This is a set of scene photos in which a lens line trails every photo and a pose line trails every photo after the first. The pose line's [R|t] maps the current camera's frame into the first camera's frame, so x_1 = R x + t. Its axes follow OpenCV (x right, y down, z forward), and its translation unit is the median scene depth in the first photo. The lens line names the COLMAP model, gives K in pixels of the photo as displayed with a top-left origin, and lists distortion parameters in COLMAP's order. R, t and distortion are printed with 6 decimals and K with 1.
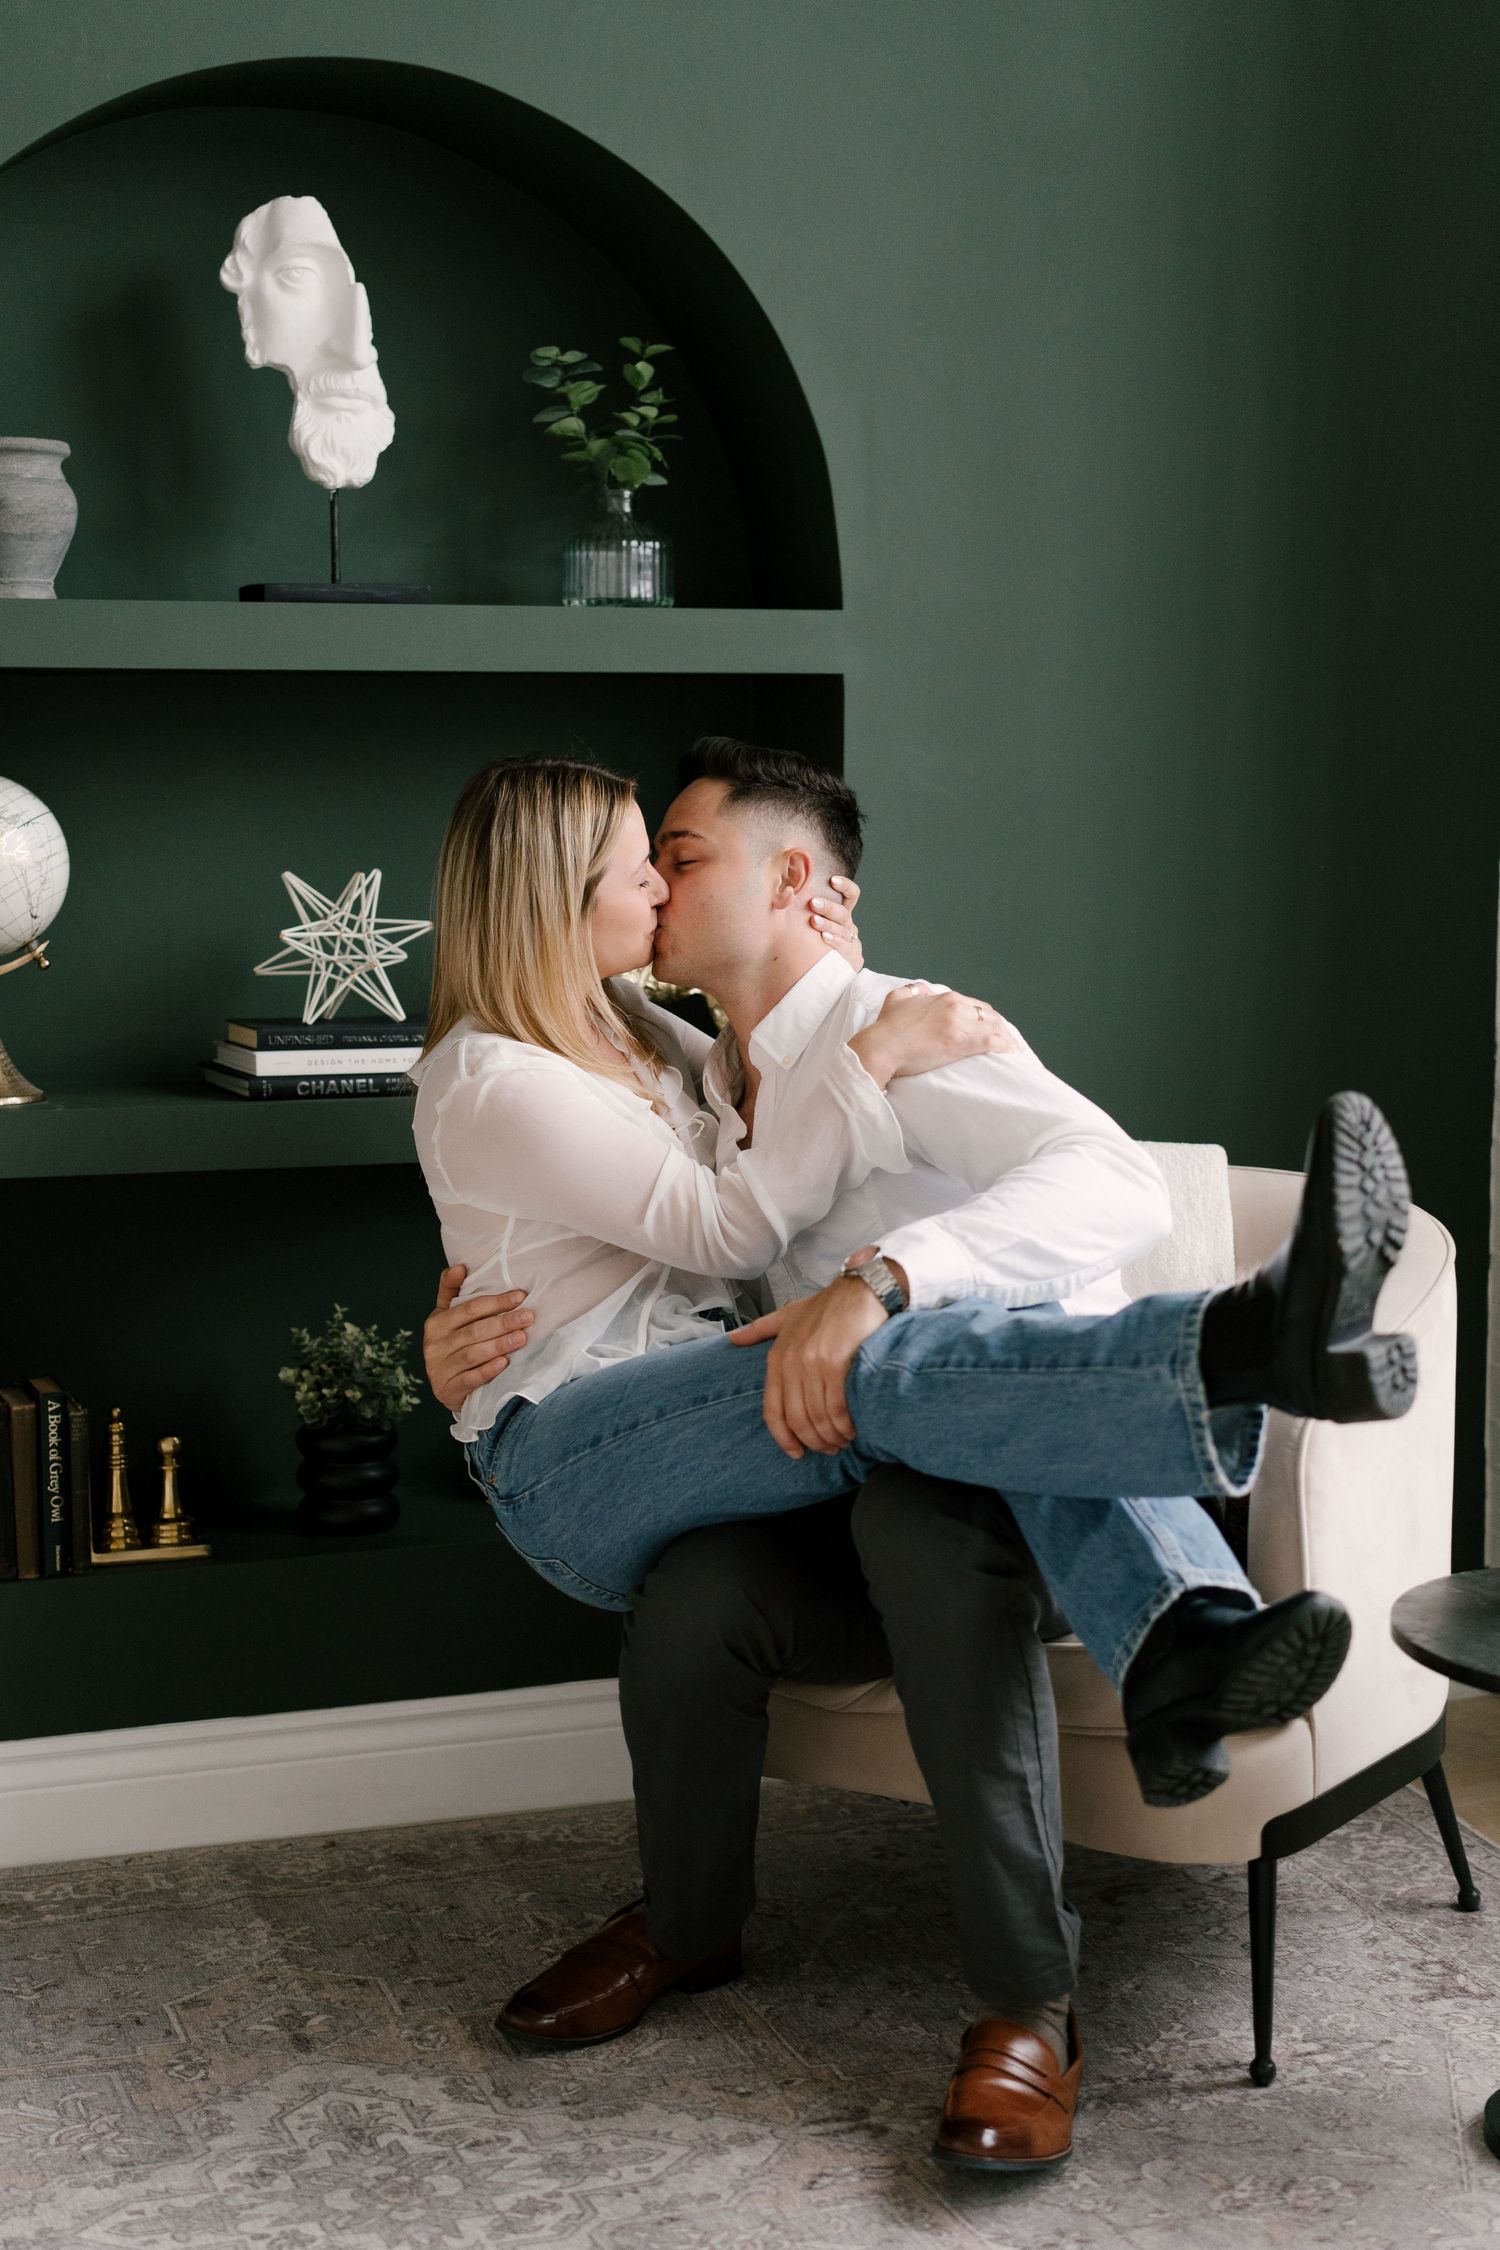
lens RADIAL K [[3440.7, 0, 752.7], [0, 3440.7, 1191.1], [0, 0, 1]] dist [0.040718, -0.054563]
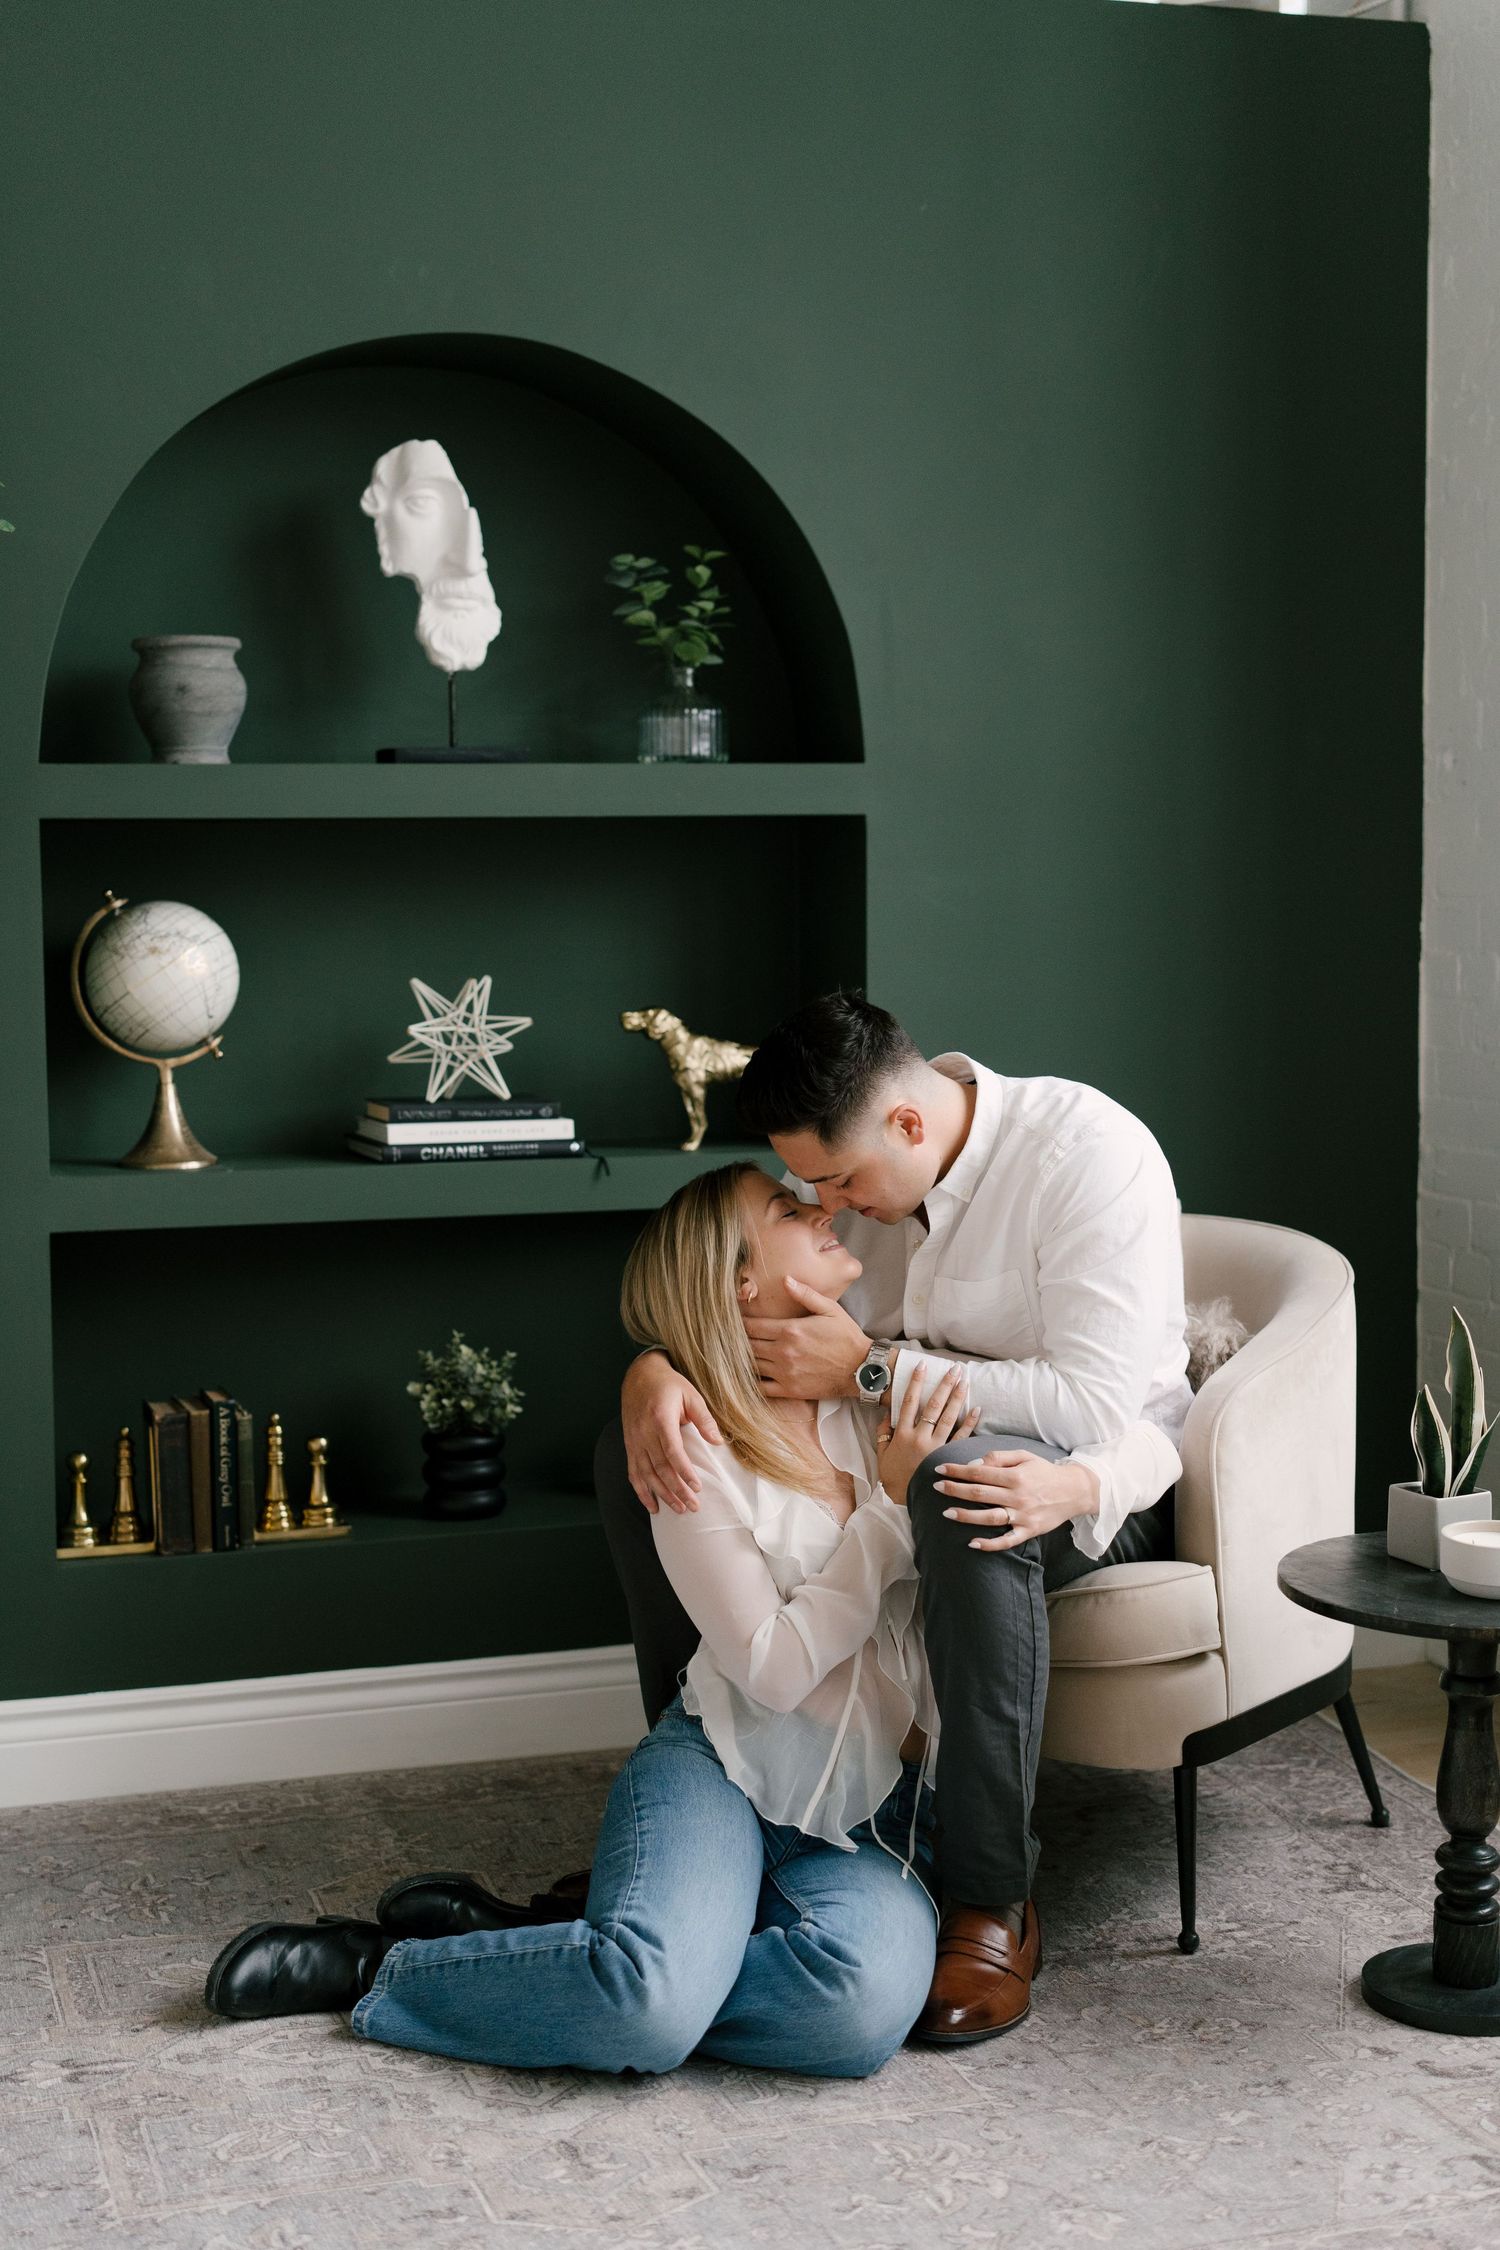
lens RADIAL K [[3180.0, 0, 750.0], [0, 3180.0, 1125.0], [0, 0, 1]] dist [0.028776, 0.010147]
pose [[0.999078, -0.005113, -0.042623, 0.034183], [0.003279, 0.999070, -0.043004, 0.009219], [0.042803, 0.042825, 0.998165, -0.133601]]
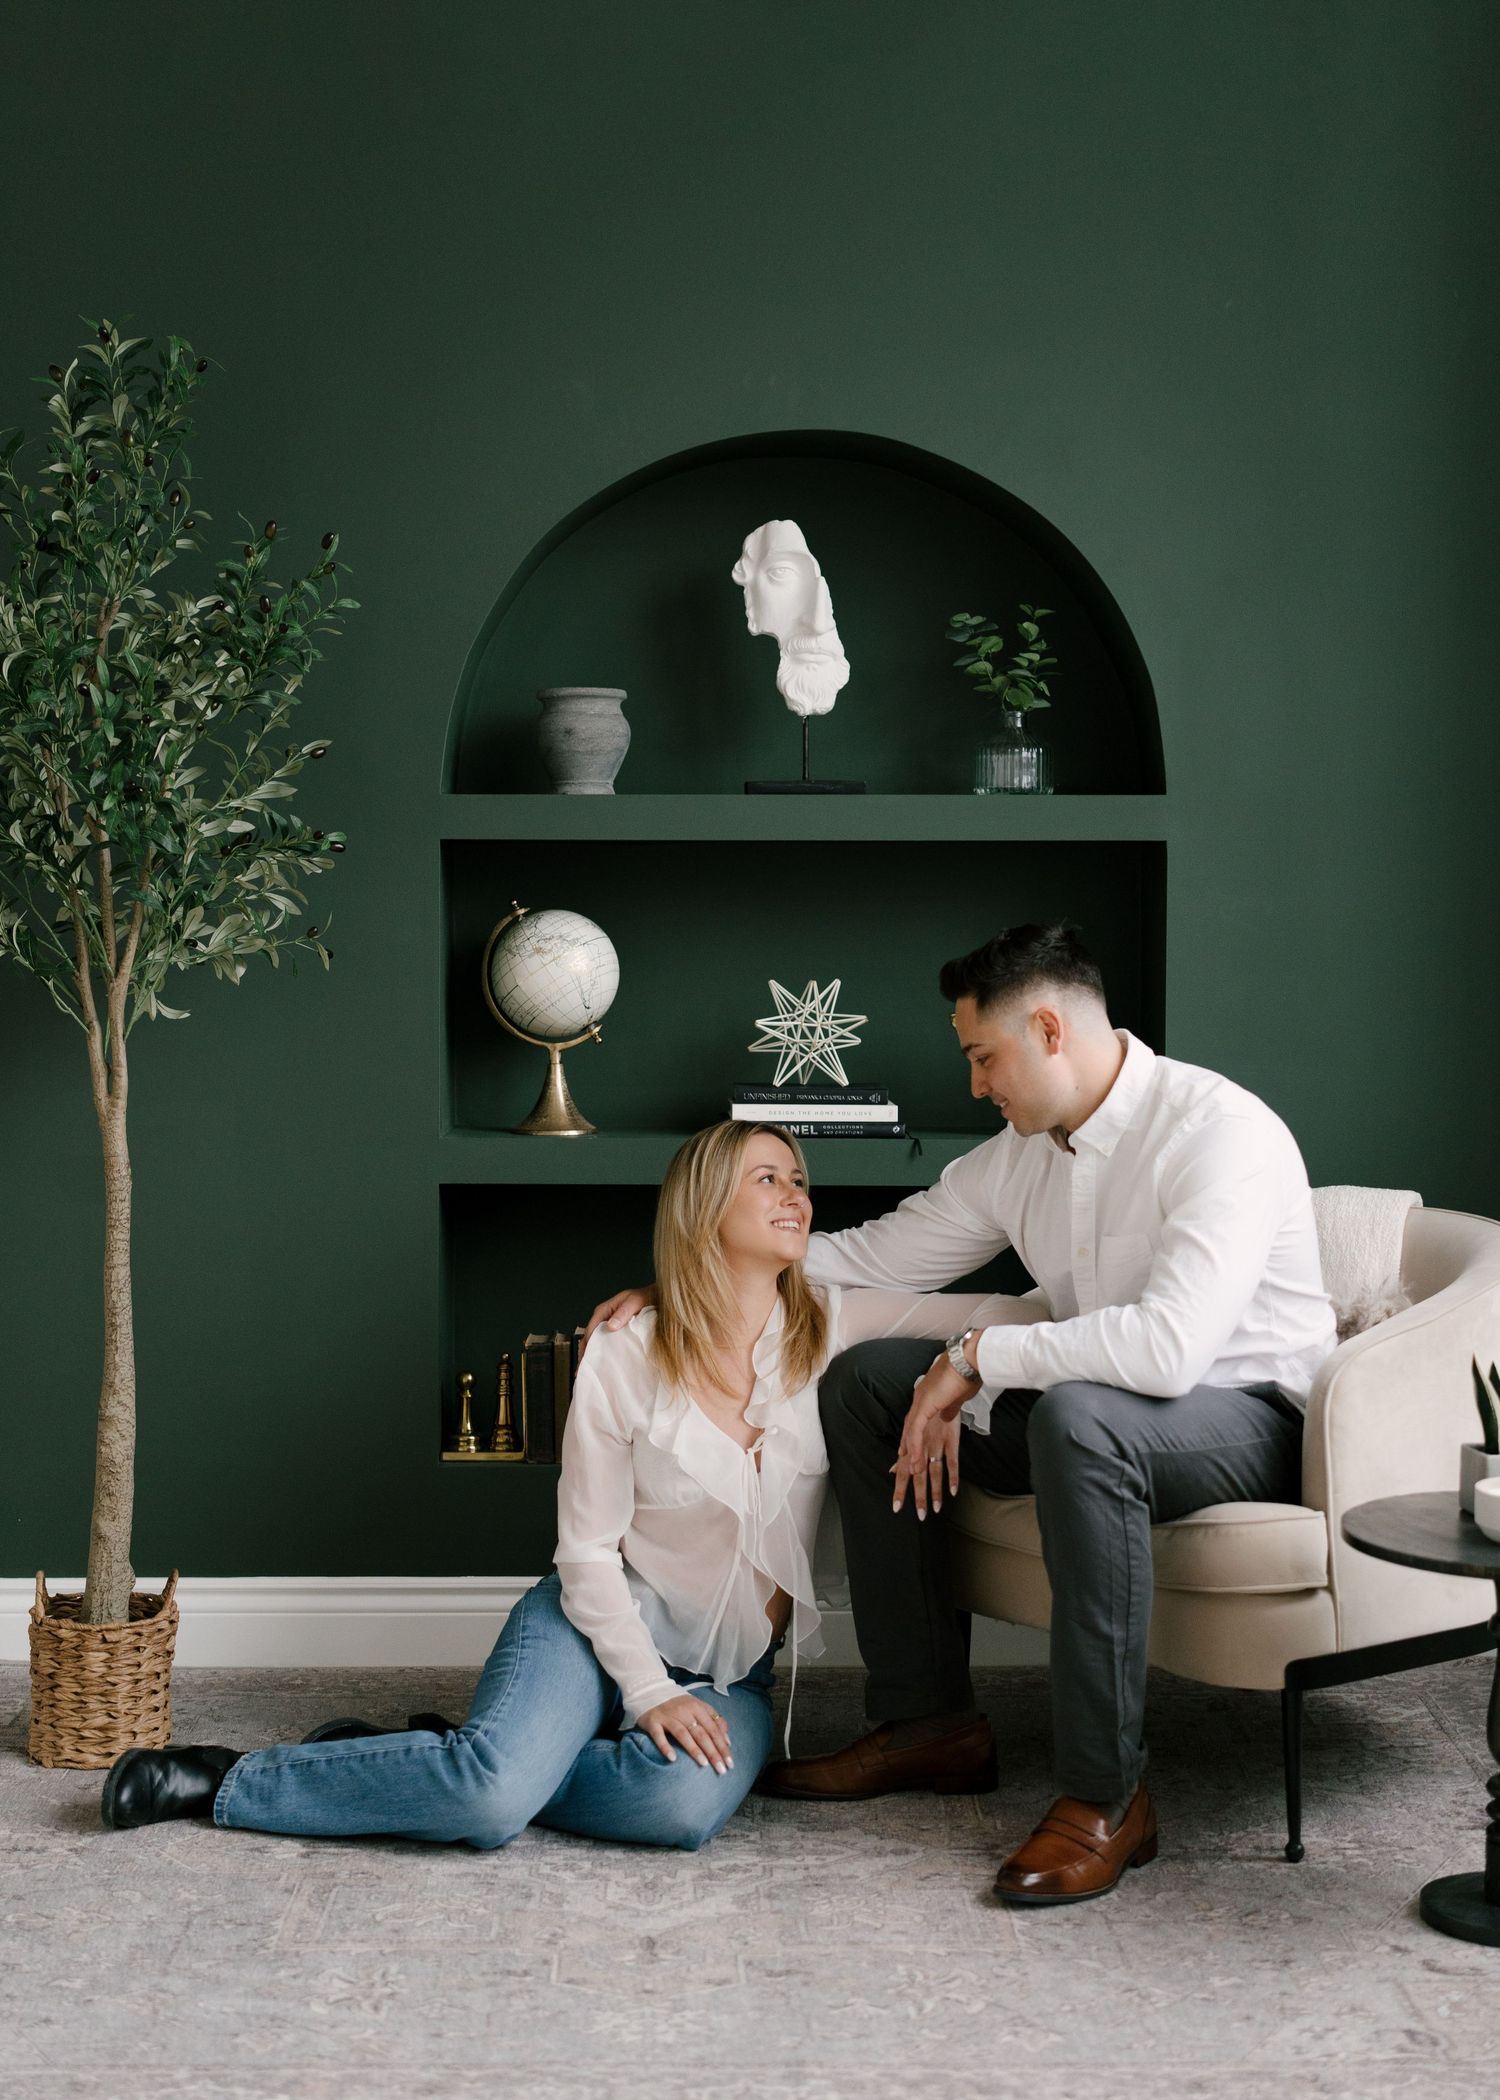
lens RADIAL K [[3177.5, 0, 750.8], [0, 3177.5, 968.2], [0, 0, 1]] dist [0.023141, -0.017423]
pose [[0.944577, 0.008926, -0.328170, 0.297131], [-0.043938, 0.994074, -0.099431, 0.034687], [0.325338, 0.108339, 0.939371, -0.246728]]
